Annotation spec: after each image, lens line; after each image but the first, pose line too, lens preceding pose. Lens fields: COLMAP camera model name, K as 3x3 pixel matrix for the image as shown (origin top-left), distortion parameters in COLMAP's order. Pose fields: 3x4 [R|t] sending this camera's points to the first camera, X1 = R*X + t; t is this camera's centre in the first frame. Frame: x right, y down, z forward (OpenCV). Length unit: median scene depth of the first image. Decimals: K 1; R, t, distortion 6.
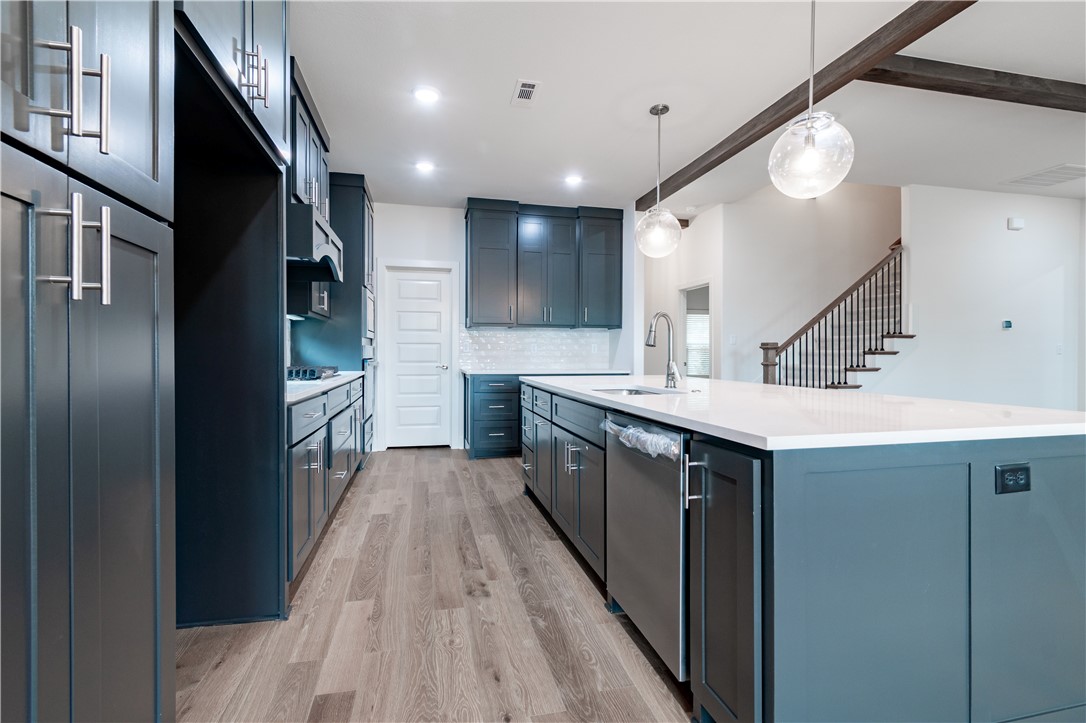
lens RADIAL K [[494.1, 0, 522.3], [0, 494.1, 350.3], [0, 0, 1]] dist [0.000056, 0.000029]
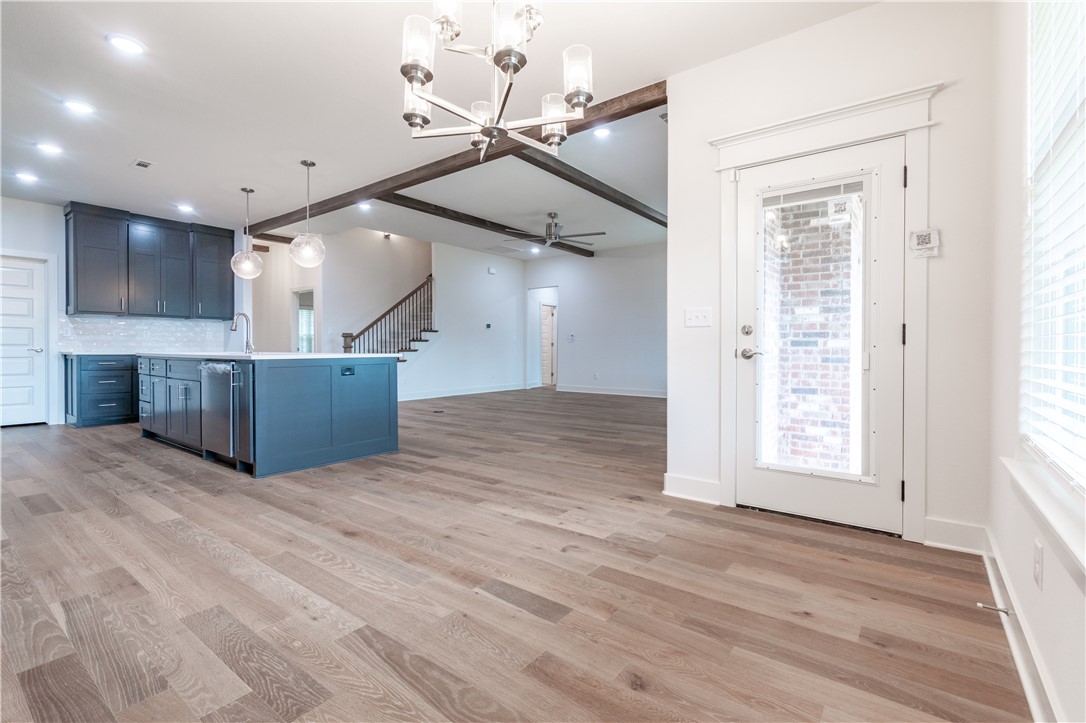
lens RADIAL K [[494.1, 0, 567.3], [0, 494.1, 354.1], [0, 0, 1]] dist [0.000056, 0.000029]
pose [[0.737408, -0.008954, 0.675388, -0.035257], [-0.003190, 0.999855, 0.016738, 0.021439], [-0.675440, -0.014497, 0.737272, -0.584082]]
